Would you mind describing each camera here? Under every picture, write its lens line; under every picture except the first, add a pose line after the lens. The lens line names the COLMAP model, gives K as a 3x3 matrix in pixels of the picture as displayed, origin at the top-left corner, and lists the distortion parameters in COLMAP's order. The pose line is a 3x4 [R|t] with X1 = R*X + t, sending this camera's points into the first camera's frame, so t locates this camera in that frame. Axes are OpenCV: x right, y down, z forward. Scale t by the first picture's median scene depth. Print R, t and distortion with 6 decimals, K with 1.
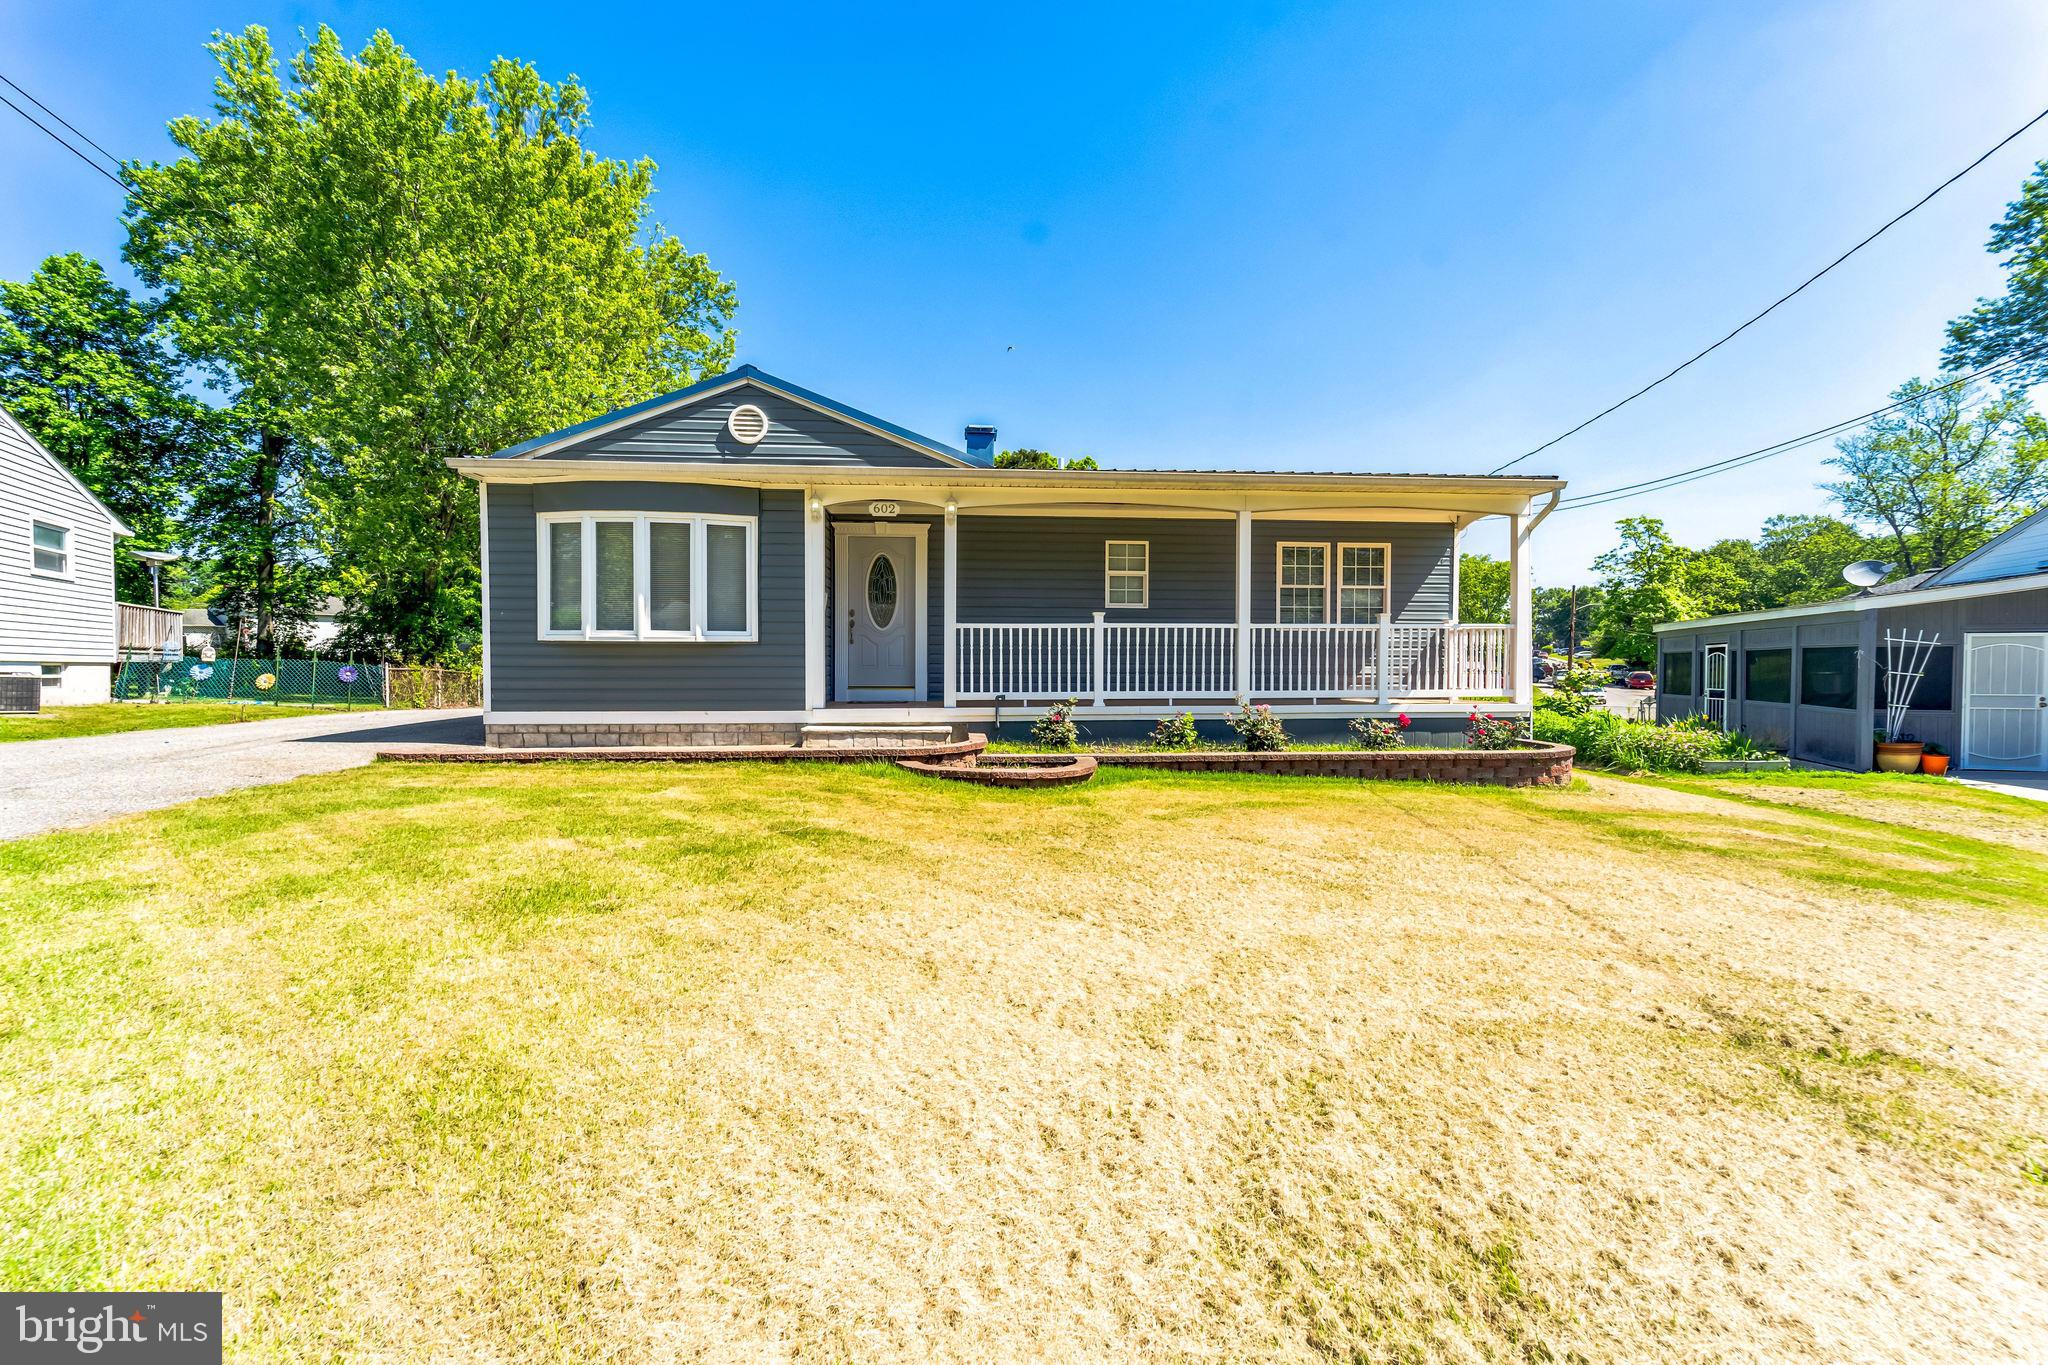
lens RADIAL K [[837.0, 0, 1021.6], [0, 837.0, 686.1], [0, 0, 1]] dist [-0.001334, -0.000962]
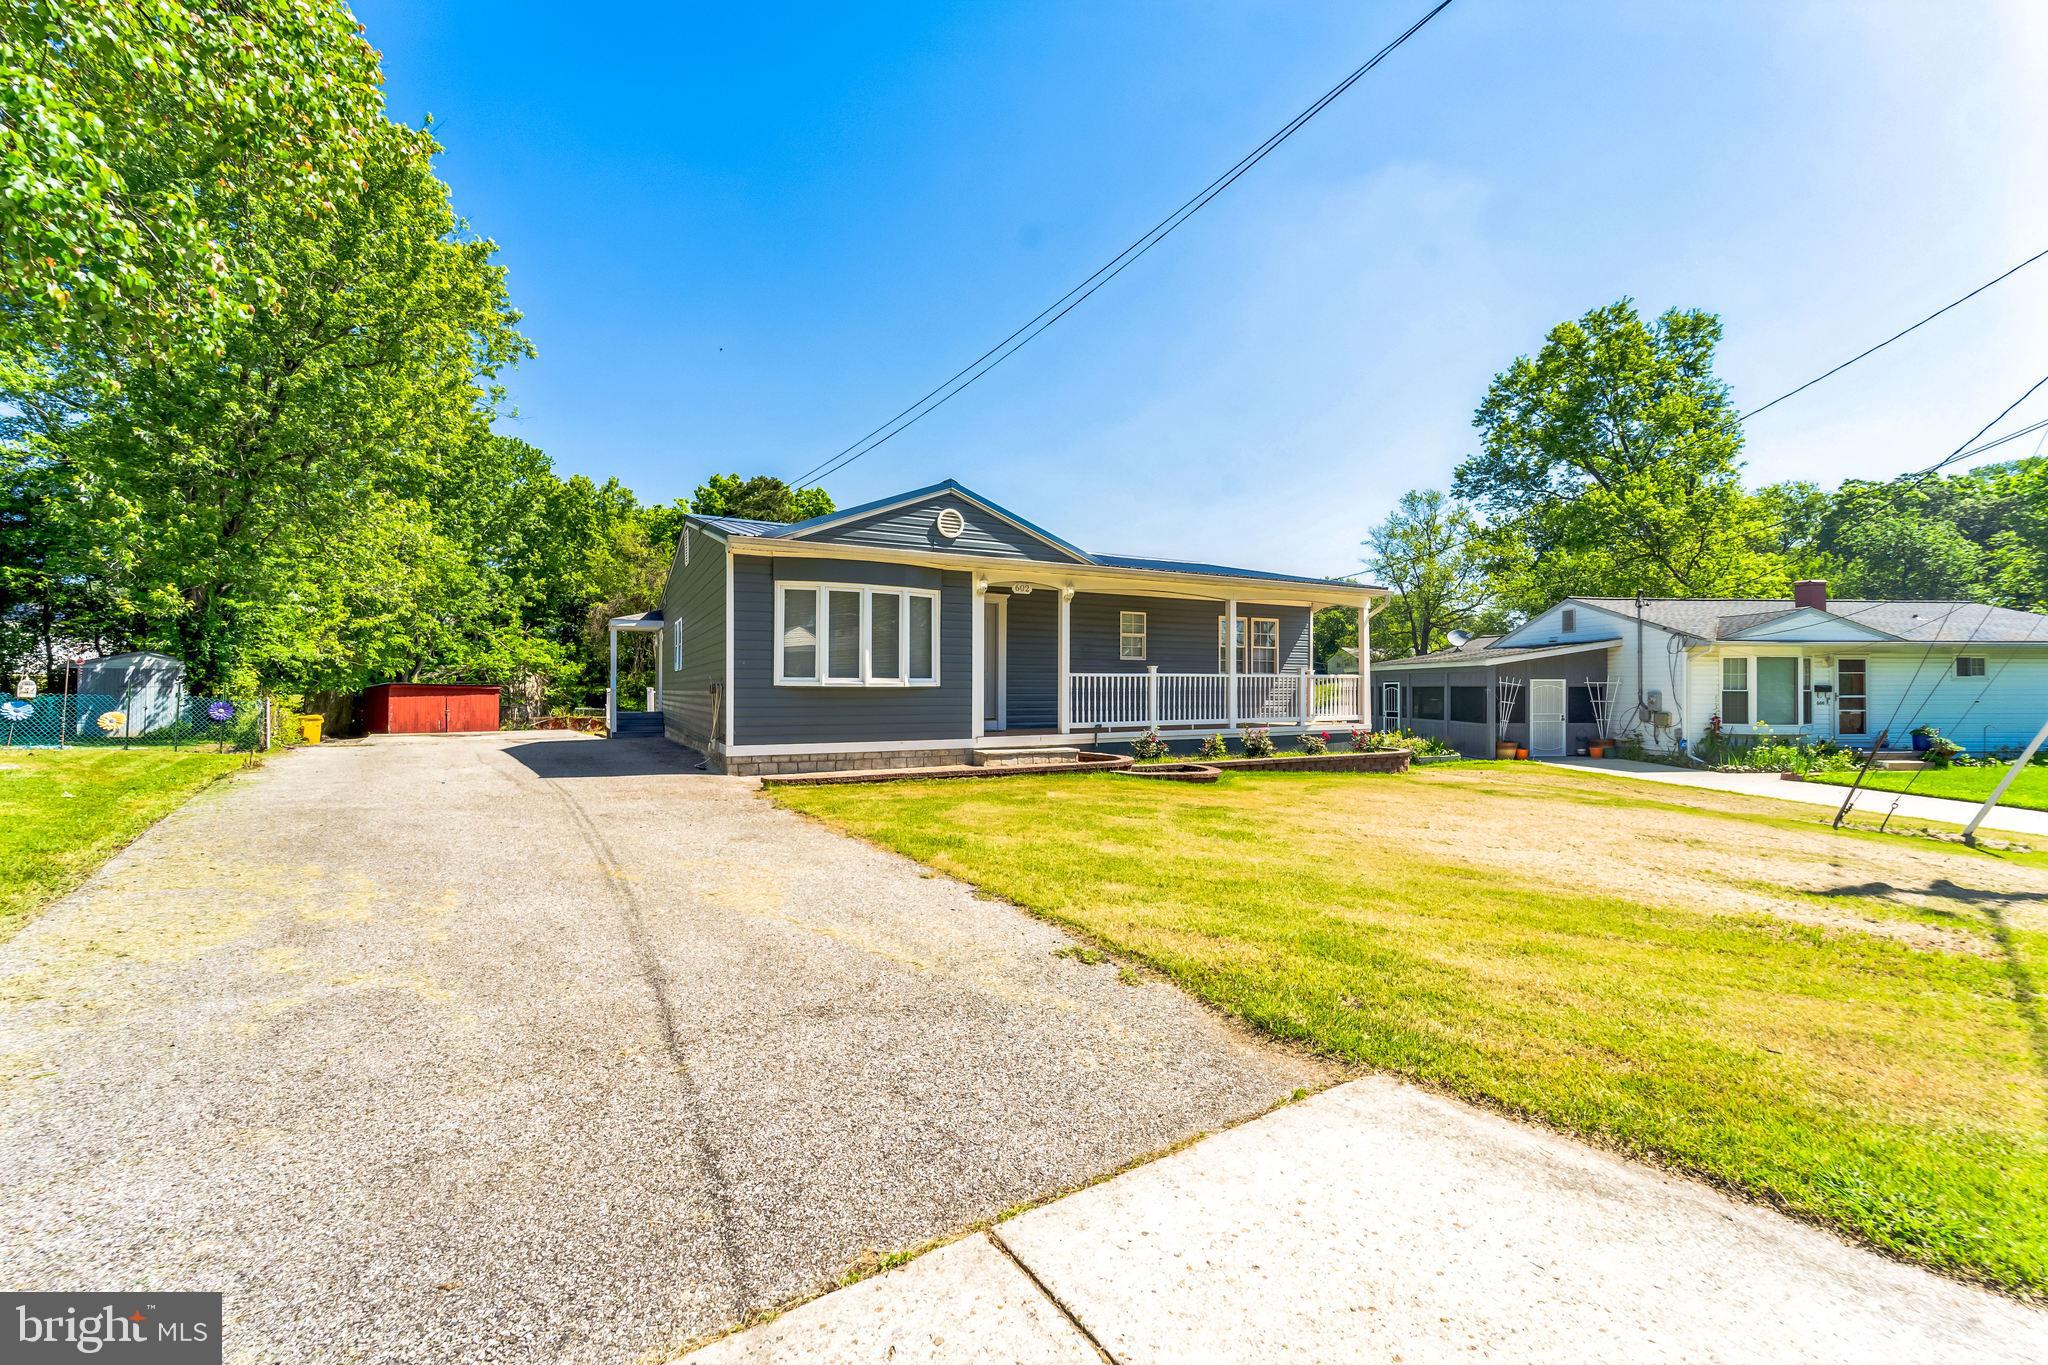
lens RADIAL K [[837.0, 0, 1027.4], [0, 837.0, 683.3], [0, 0, 1]] dist [-0.001334, -0.000962]
pose [[0.915158, 0.002464, 0.403088, -0.701259], [0.009527, 0.999570, -0.027742, -0.020269], [-0.402983, 0.029228, 0.914741, -0.238677]]
